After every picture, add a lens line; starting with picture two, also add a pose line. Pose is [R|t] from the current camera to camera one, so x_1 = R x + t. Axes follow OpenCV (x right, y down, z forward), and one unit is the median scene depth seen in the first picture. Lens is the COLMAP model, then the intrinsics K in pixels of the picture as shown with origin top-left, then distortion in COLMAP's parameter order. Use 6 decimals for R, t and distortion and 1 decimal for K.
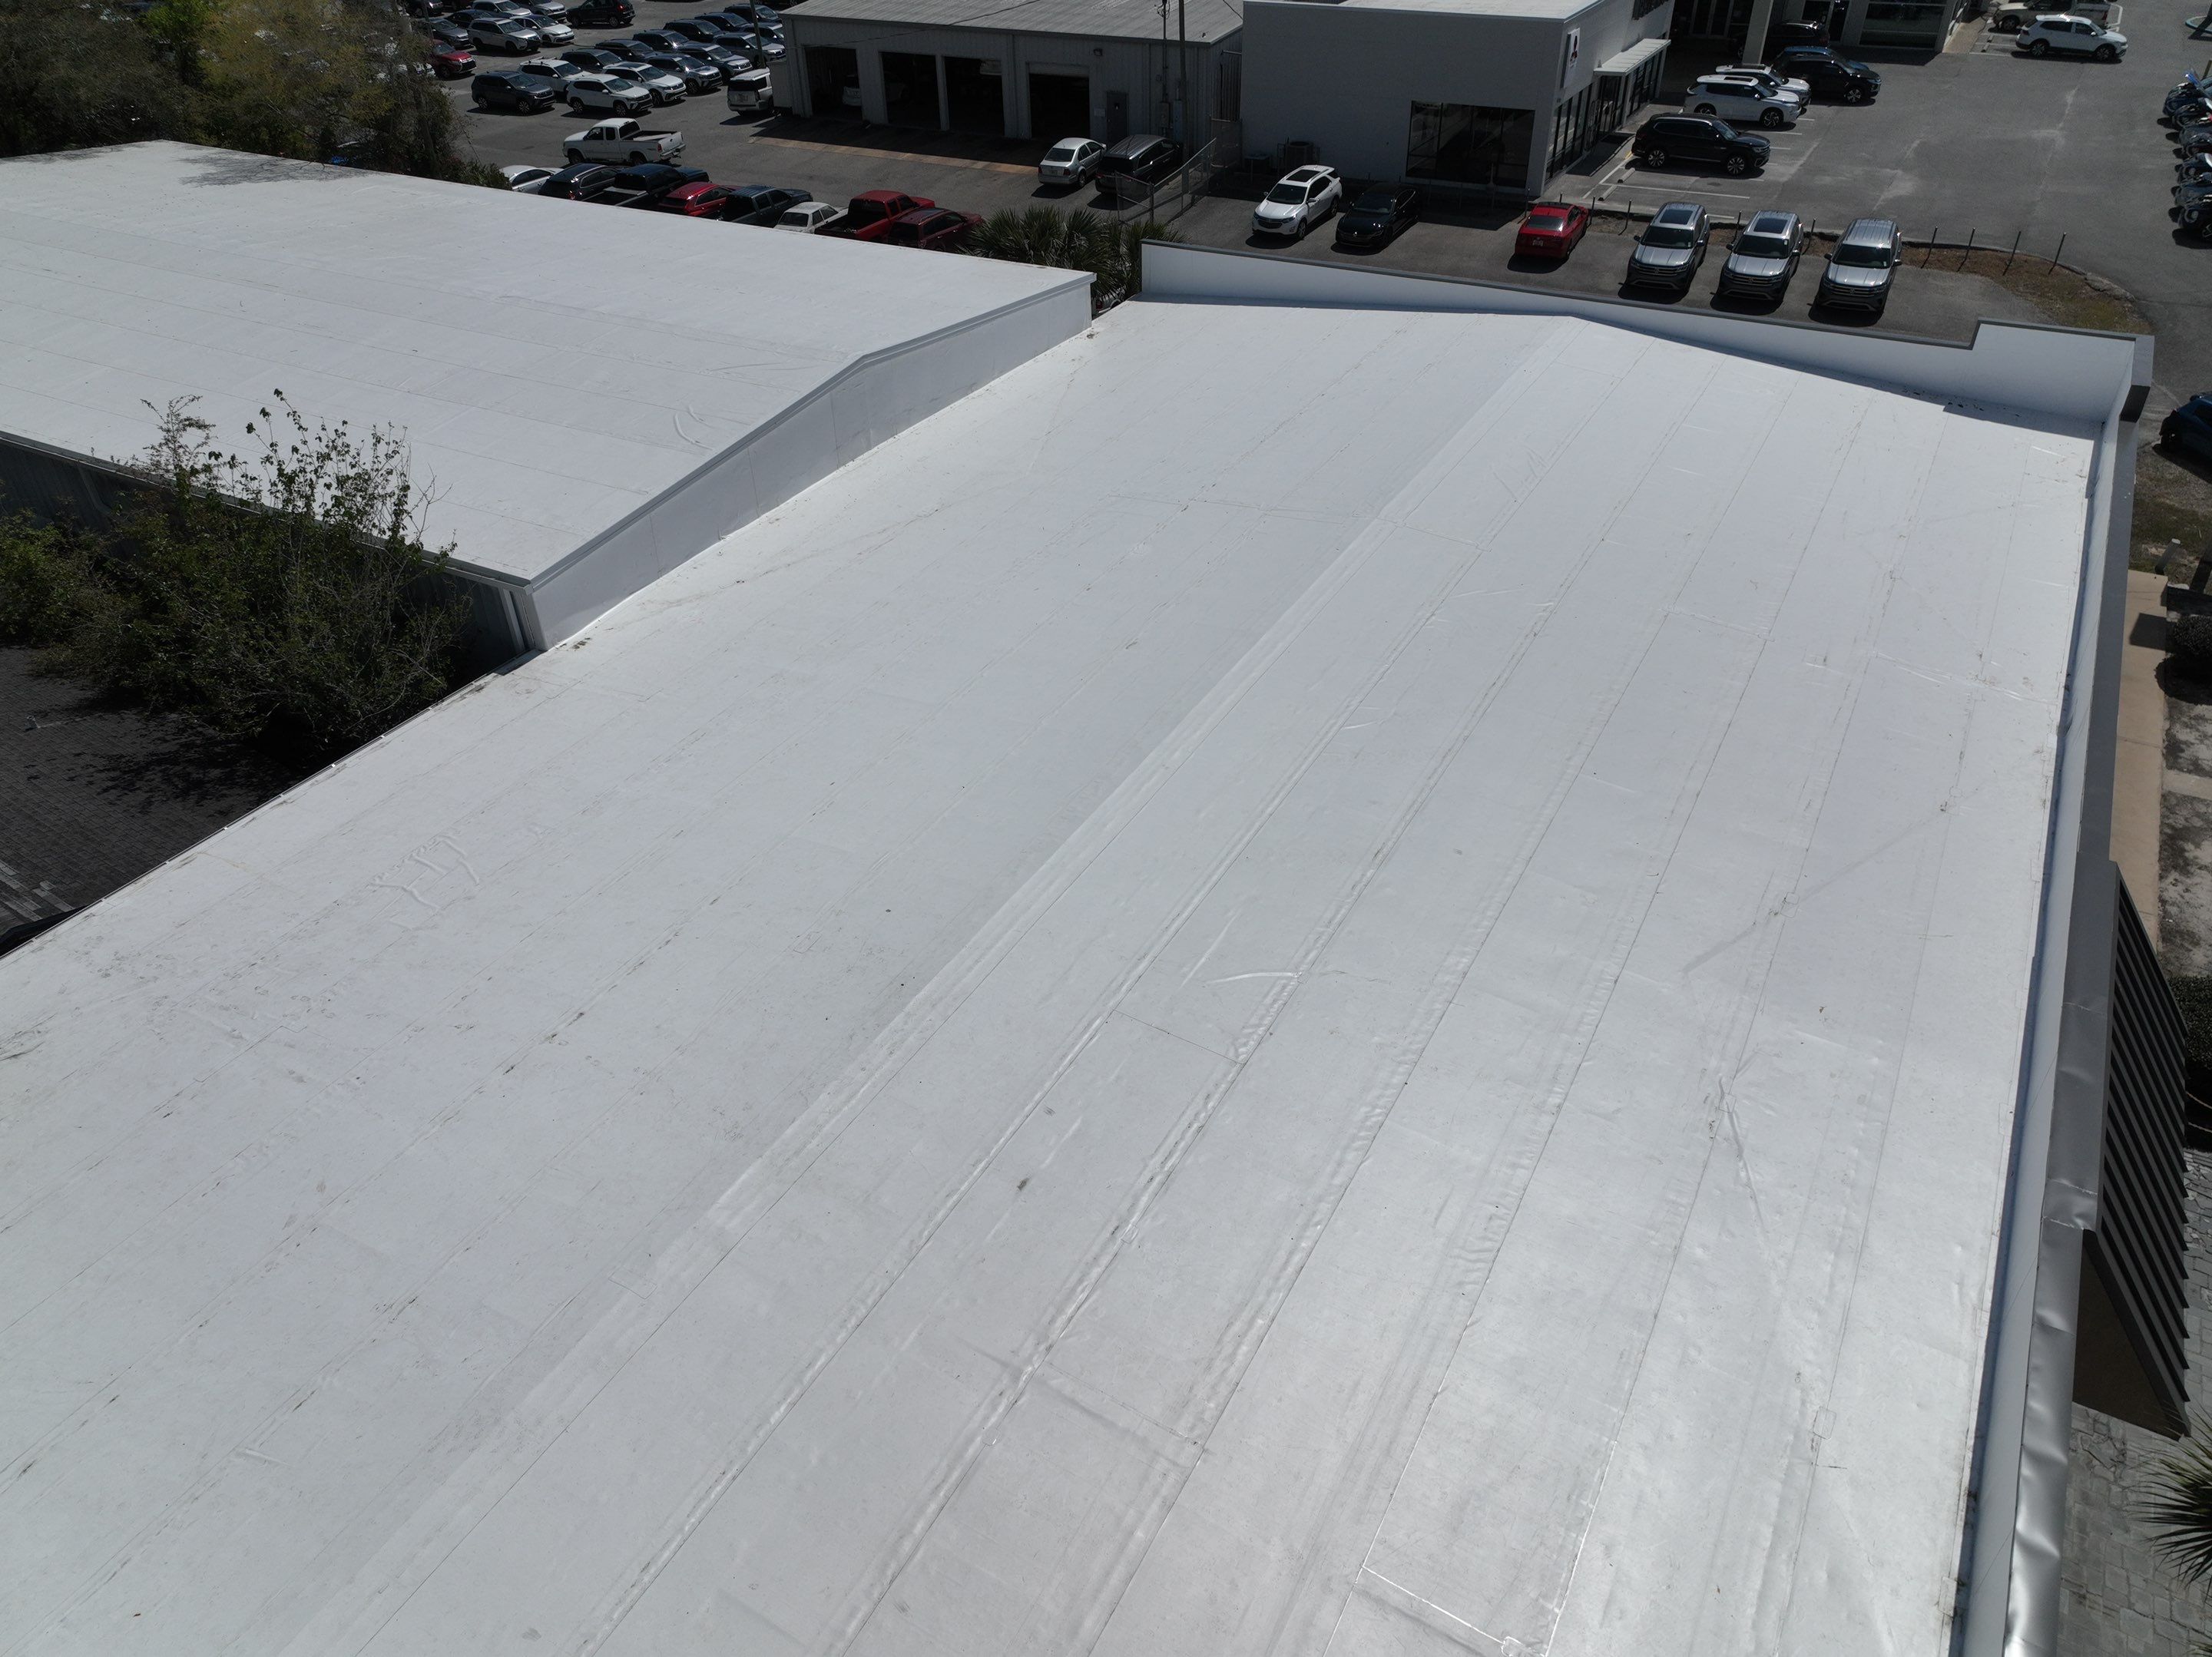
lens RADIAL K [[1550.7, 0, 1103.3], [0, 1550.7, 834.8], [0, 0, 1]] dist [-0.002196, 0.015291]
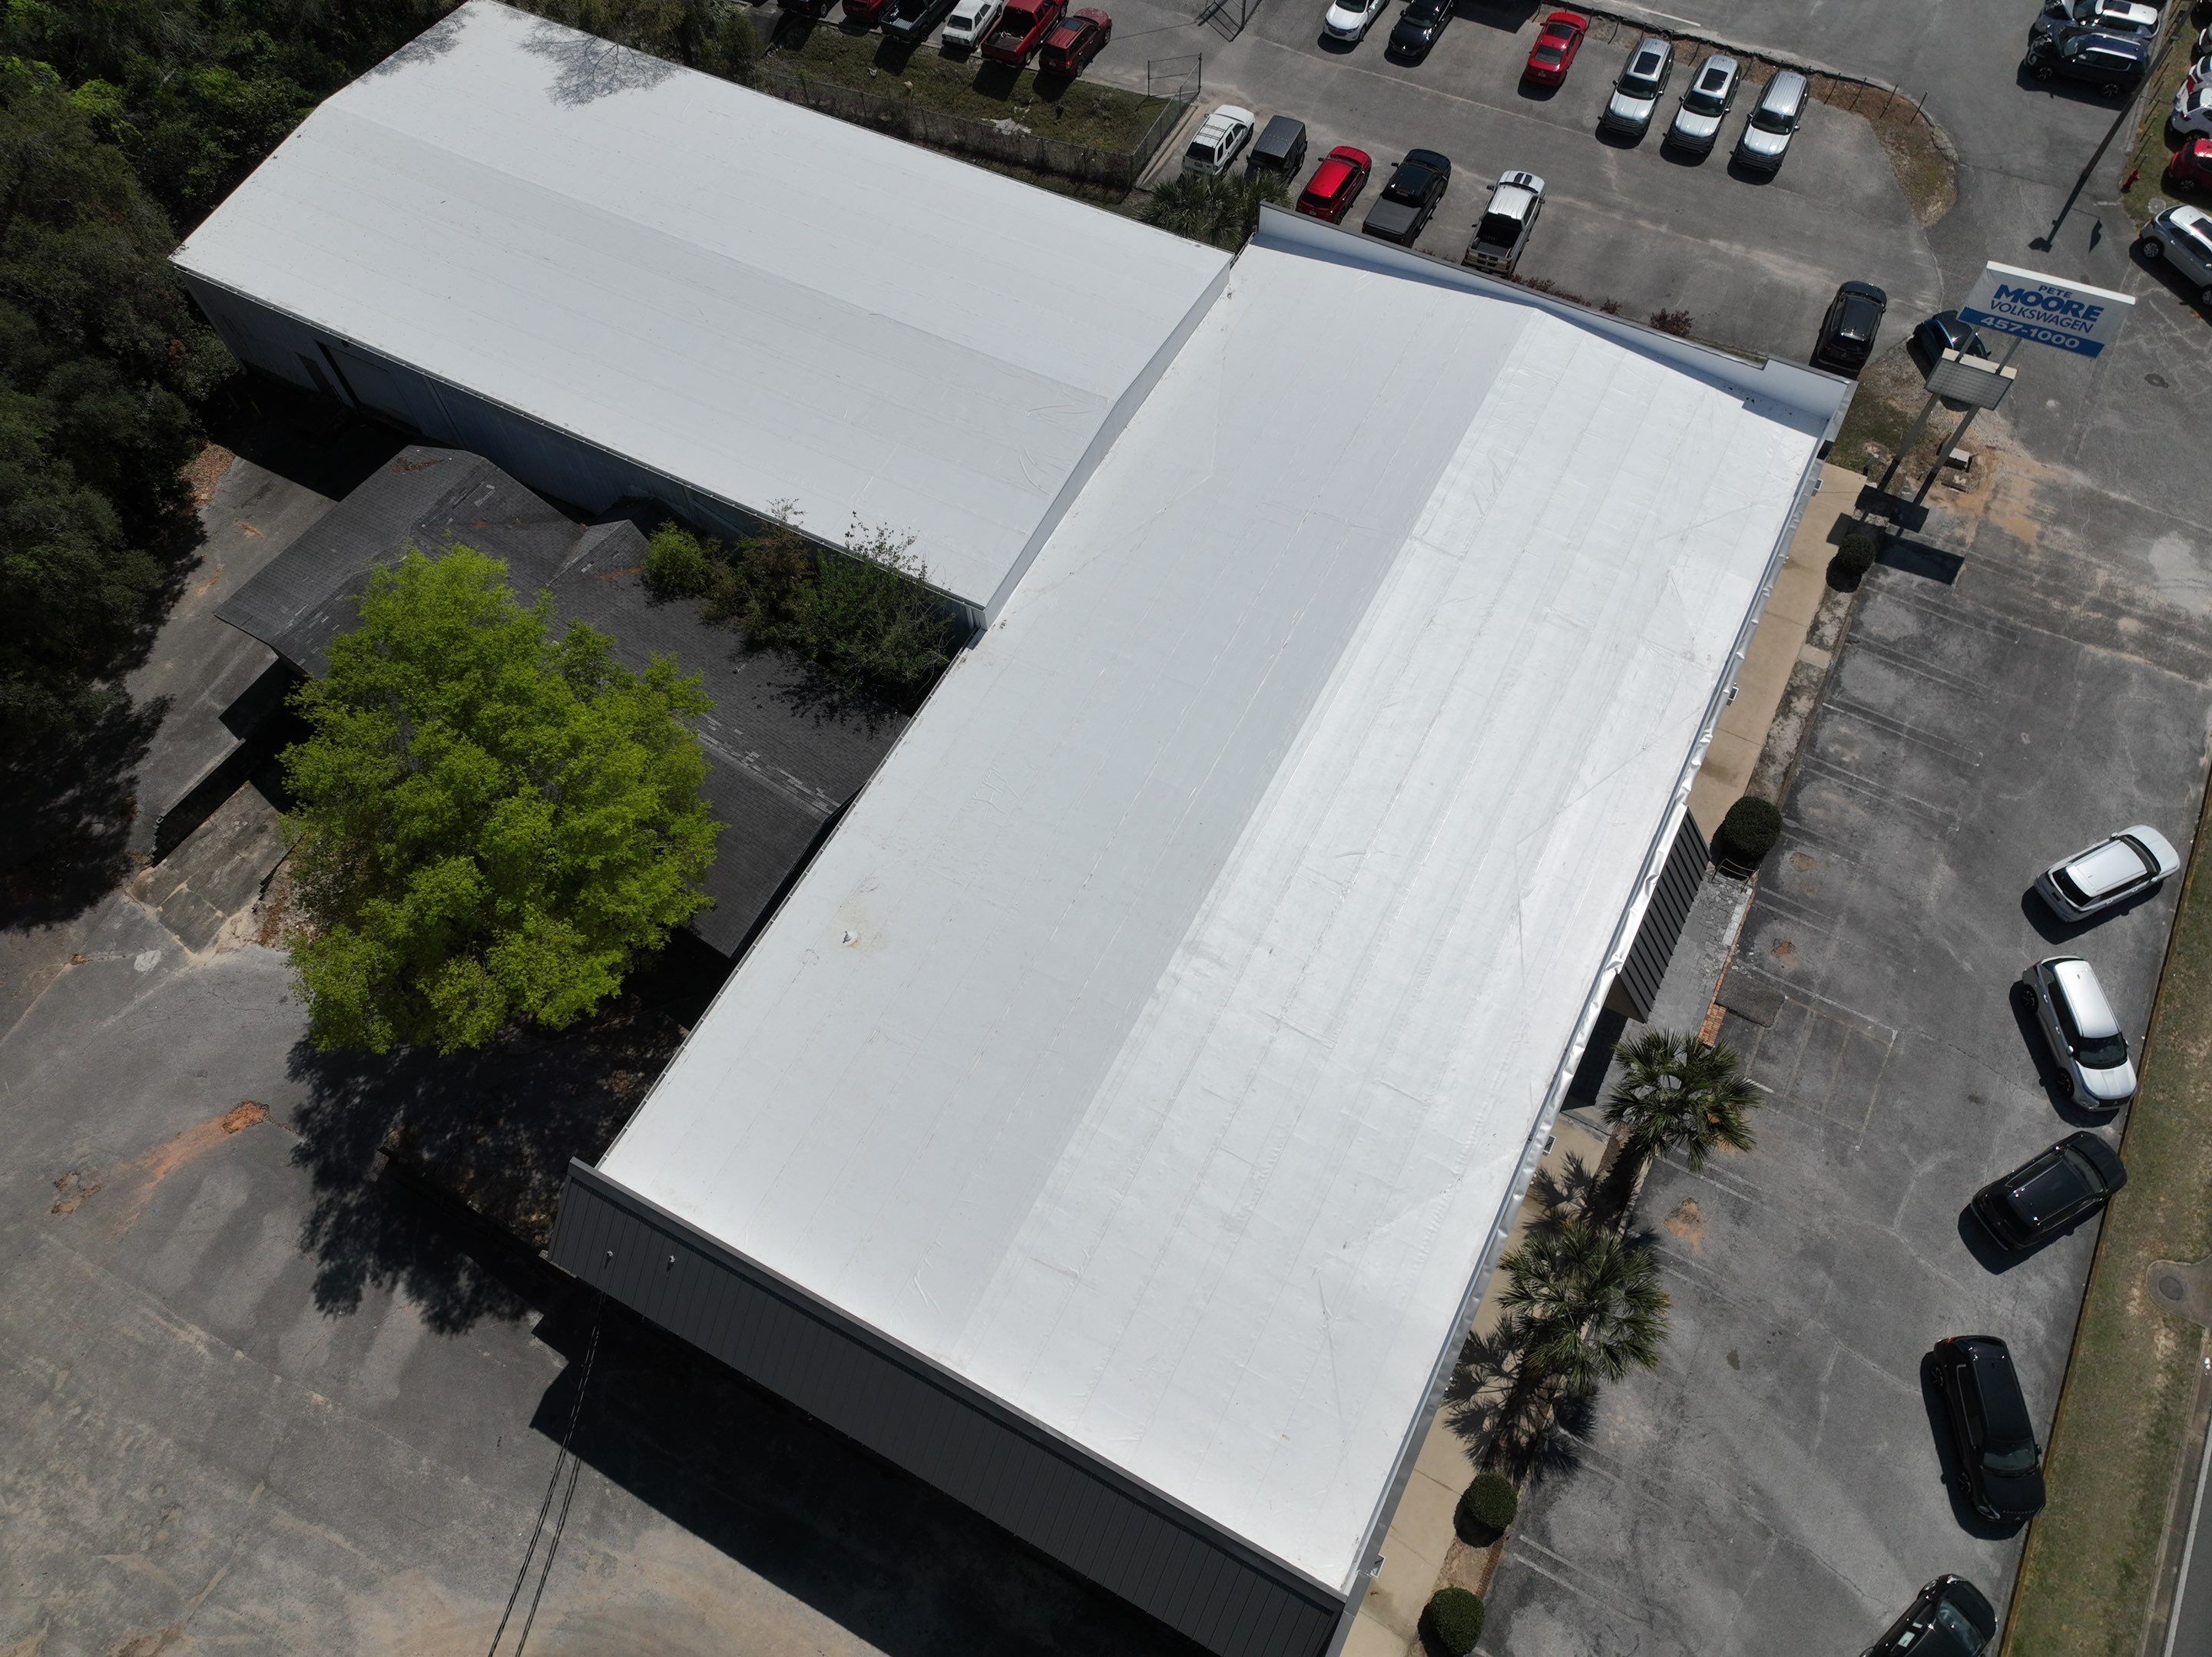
lens RADIAL K [[1550.7, 0, 1104.9], [0, 1550.7, 833.7], [0, 0, 1]] dist [-0.002196, 0.015291]
pose [[0.999780, -0.018883, 0.009109, -0.203729], [0.013308, 0.907315, 0.420242, -0.633986], [-0.016201, -0.420028, 0.907366, -0.816099]]
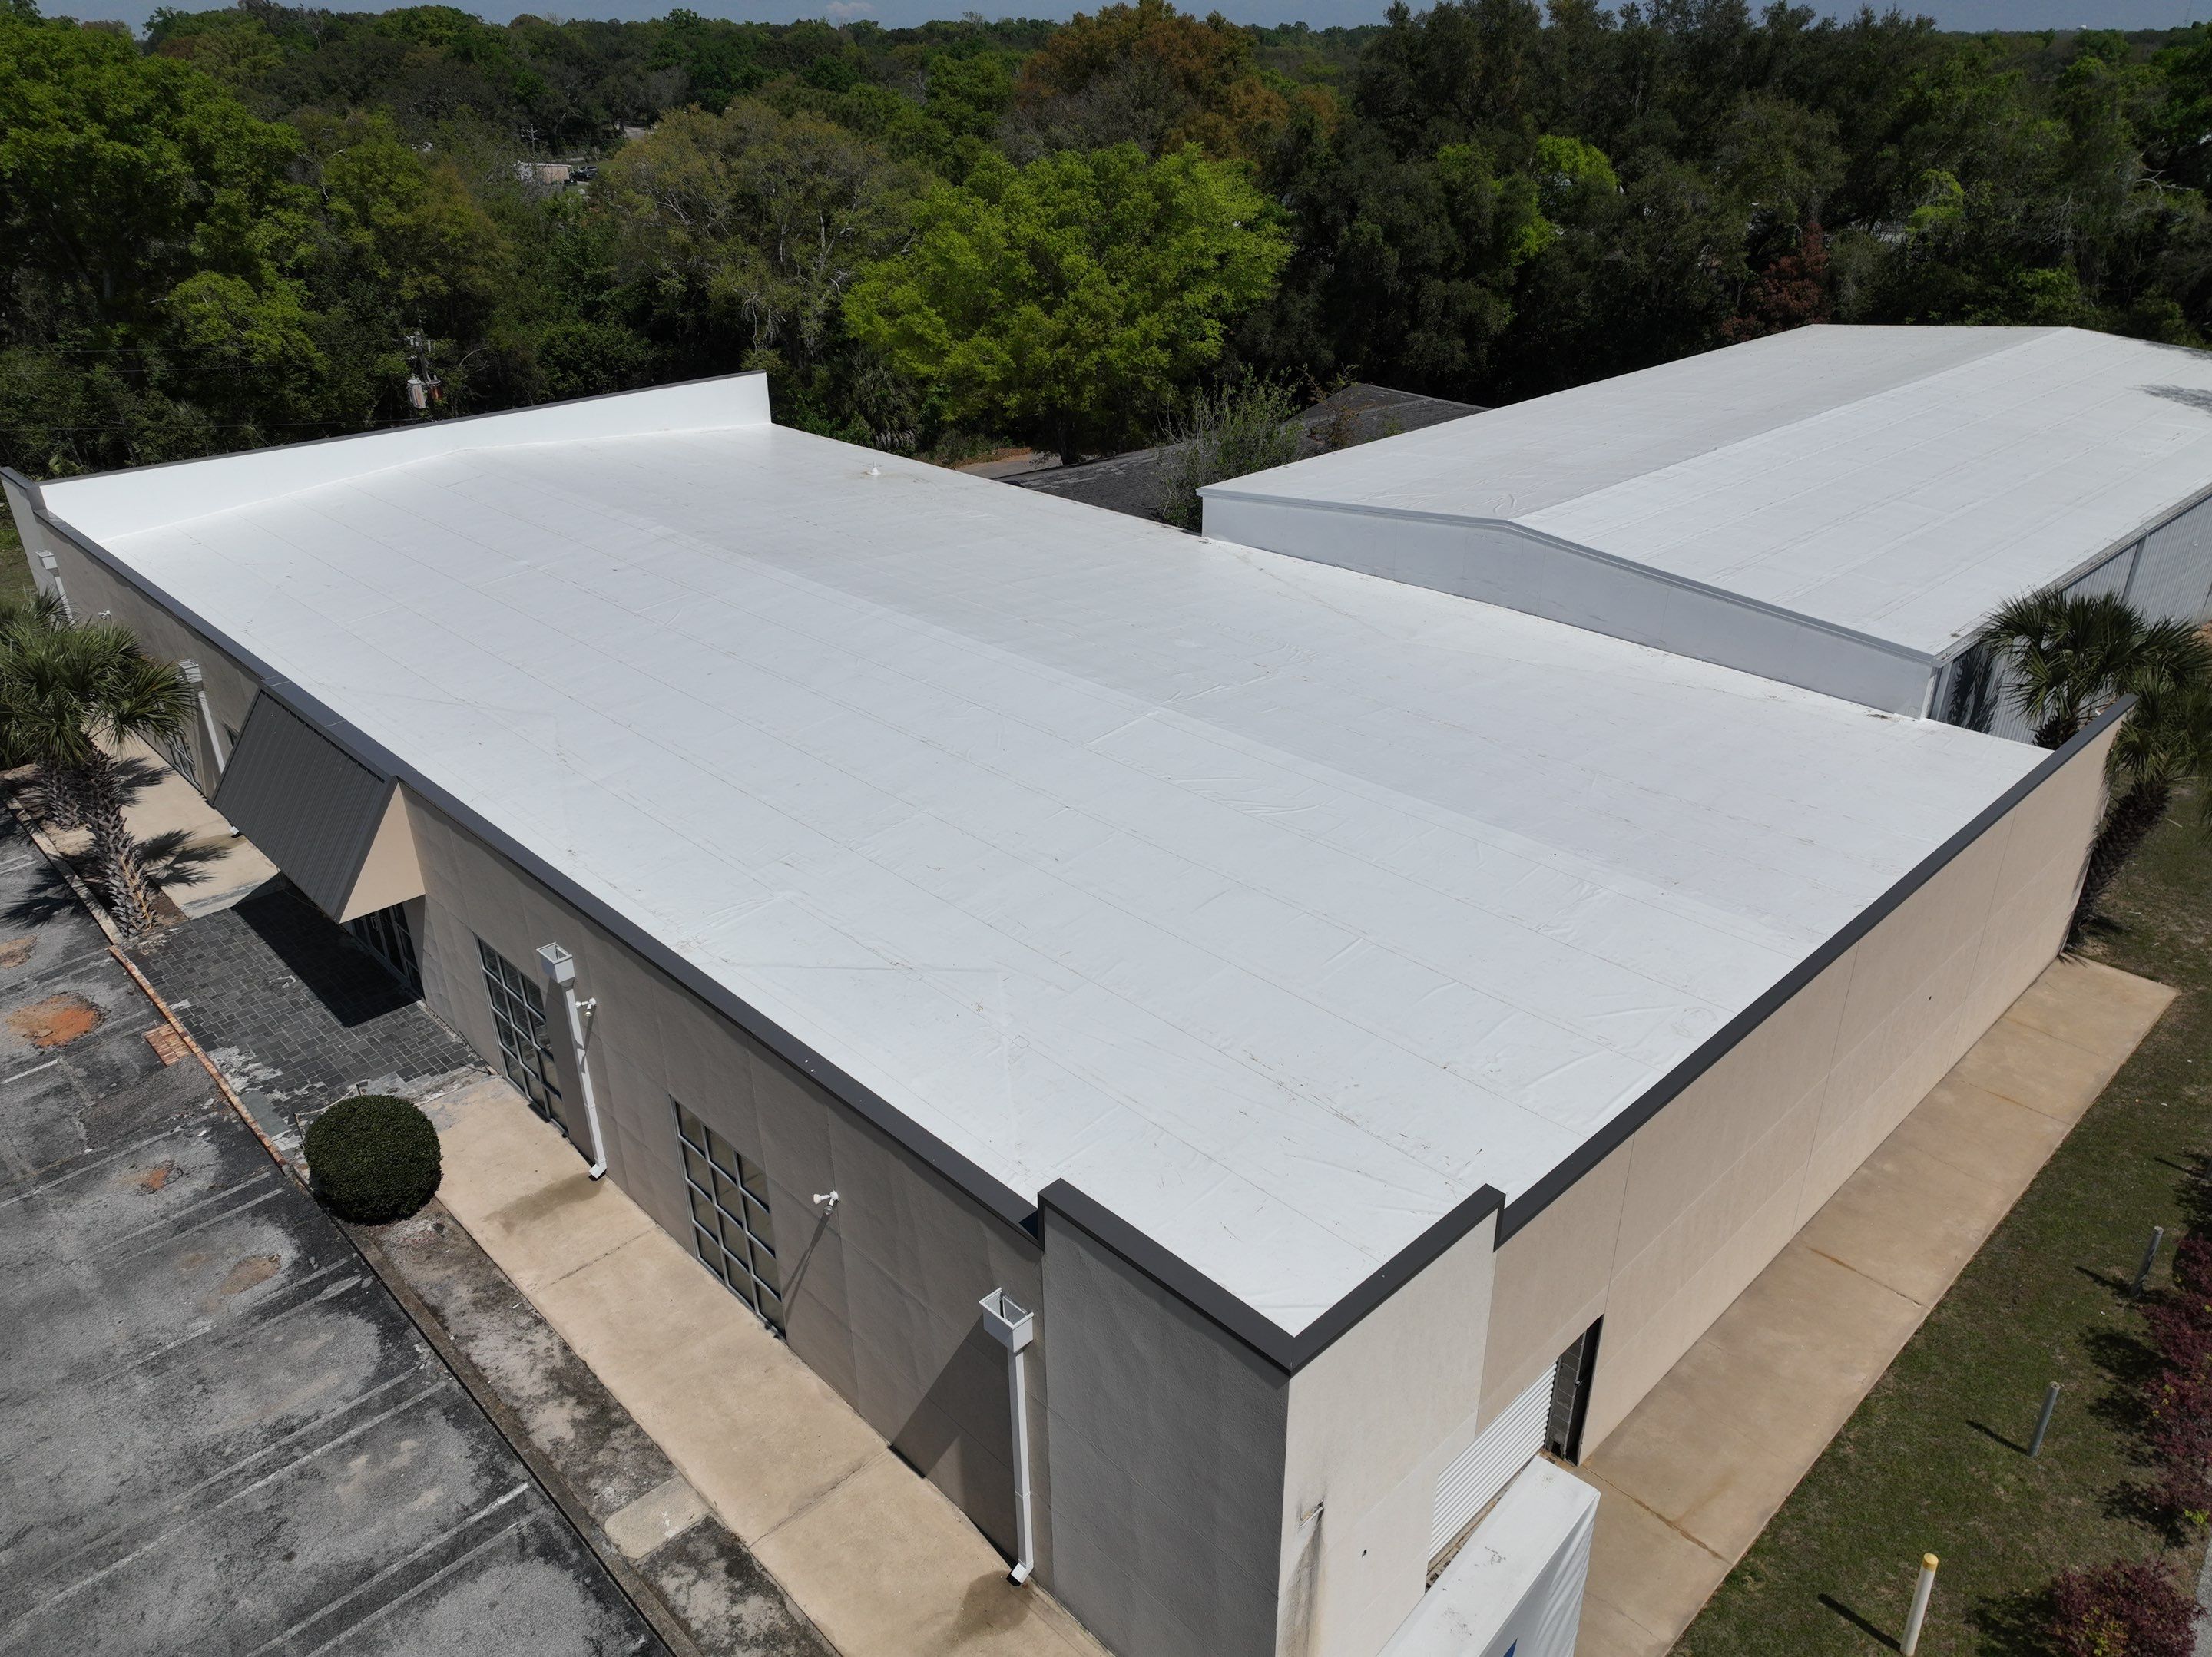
lens RADIAL K [[1550.7, 0, 1091.7], [0, 1550.7, 832.7], [0, 0, 1]] dist [-0.002196, 0.015291]
pose [[-0.294339, 0.450565, -0.842826, 1.020748], [-0.543194, 0.646726, 0.535431, -0.631173], [0.786323, 0.615416, 0.054387, 0.893547]]
